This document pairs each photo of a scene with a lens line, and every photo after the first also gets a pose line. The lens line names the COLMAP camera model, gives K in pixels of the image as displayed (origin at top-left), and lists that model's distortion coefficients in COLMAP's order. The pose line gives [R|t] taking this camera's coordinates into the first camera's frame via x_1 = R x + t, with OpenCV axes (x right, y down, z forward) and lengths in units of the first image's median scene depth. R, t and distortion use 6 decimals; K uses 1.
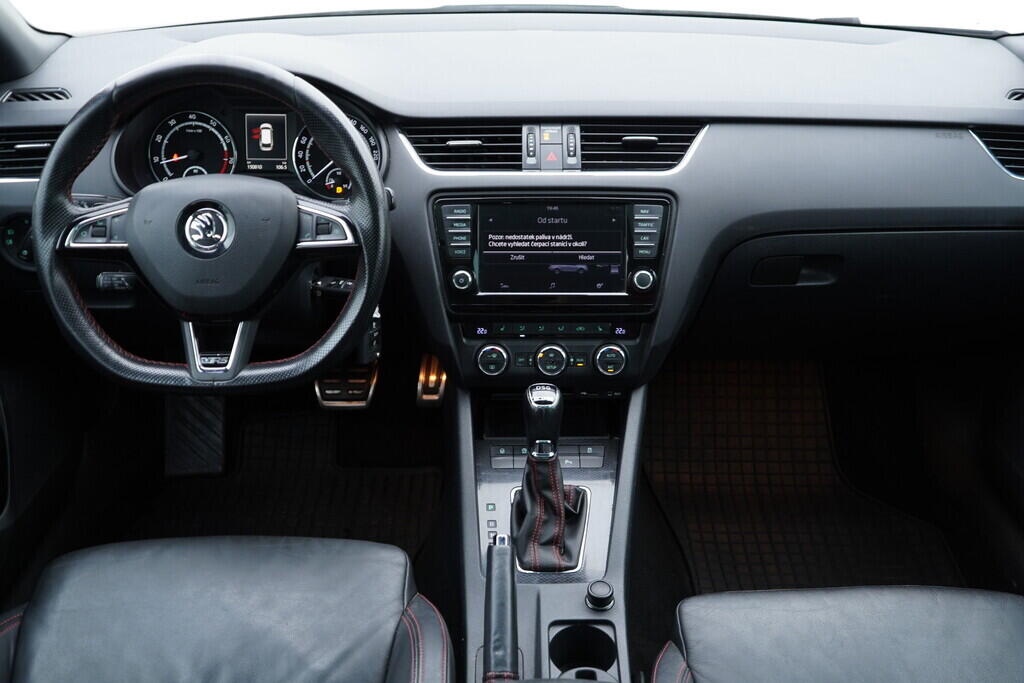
lens RADIAL K [[1034.6, 0, 525.6], [0, 1034.6, 330.6], [0, 0, 1]] dist [-0.000476, 0.000000]
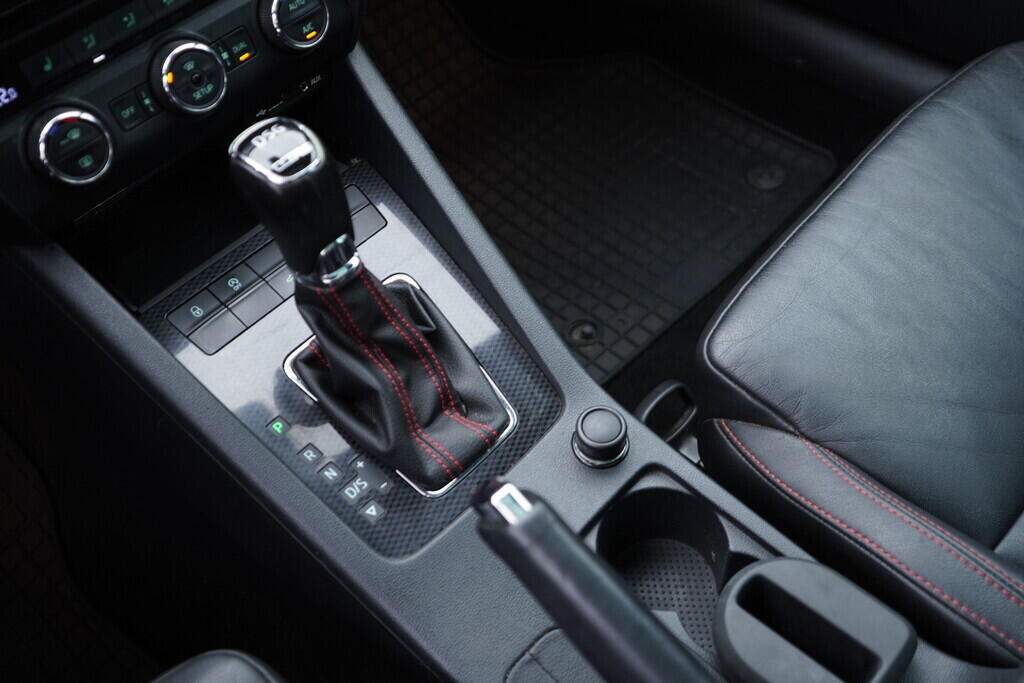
lens RADIAL K [[1034.6, 0, 512.4], [0, 1034.6, 337.3], [0, 0, 1]] dist [-0.000476, 0.000000]
pose [[0.700430, -0.587255, 0.405622, -0.122236], [0.406005, 0.795250, 0.450263, -0.025875], [-0.586990, -0.150694, 0.795446, 0.565473]]
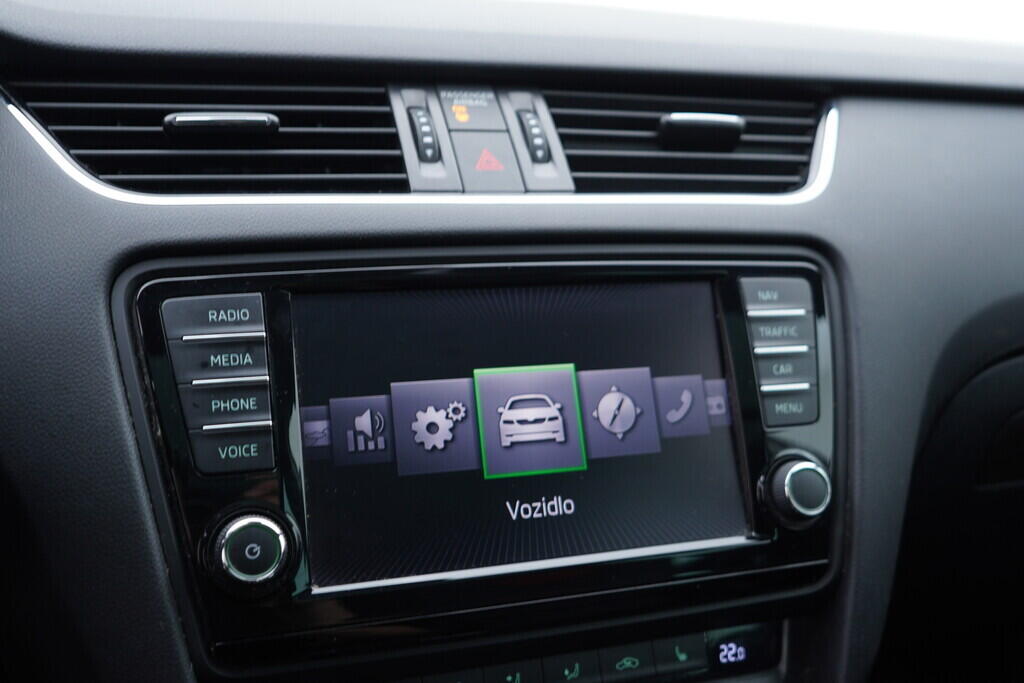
lens RADIAL K [[1034.6, 0, 515.1], [0, 1034.6, 347.9], [0, 0, 1]] dist [-0.000476, 0.000000]
pose [[0.950132, -0.053544, 0.307215, -0.075507], [0.129555, 0.963884, -0.232685, -0.026678], [-0.283661, 0.260883, 0.922755, 0.694437]]
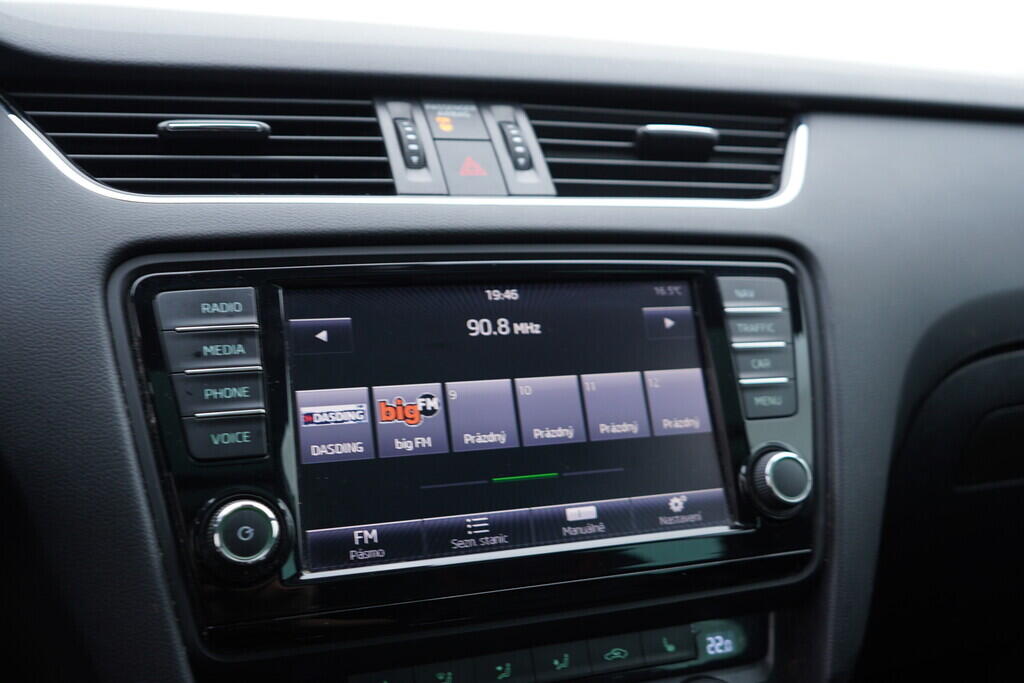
lens RADIAL K [[1034.6, 0, 515.5], [0, 1034.6, 346.2], [0, 0, 1]] dist [-0.000476, 0.000000]
pose [[0.944361, -0.047977, 0.325392, -0.079742], [0.147798, 0.945697, -0.289505, -0.004047], [-0.293832, 0.321489, 0.900171, 0.692716]]
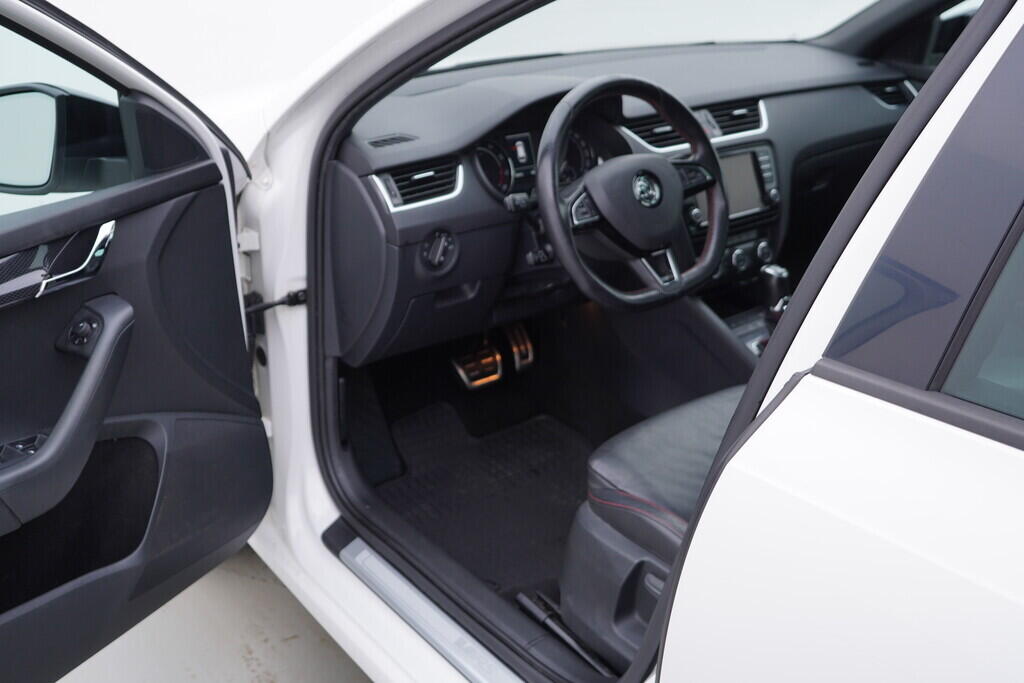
lens RADIAL K [[1034.6, 0, 513.9], [0, 1034.6, 342.0], [0, 0, 1]] dist [-0.000476, 0.000000]
pose [[0.793714, -0.246596, 0.556066, -1.124197], [0.288972, 0.957262, 0.012042, 0.030616], [-0.535270, 0.151130, 0.831051, -0.069525]]
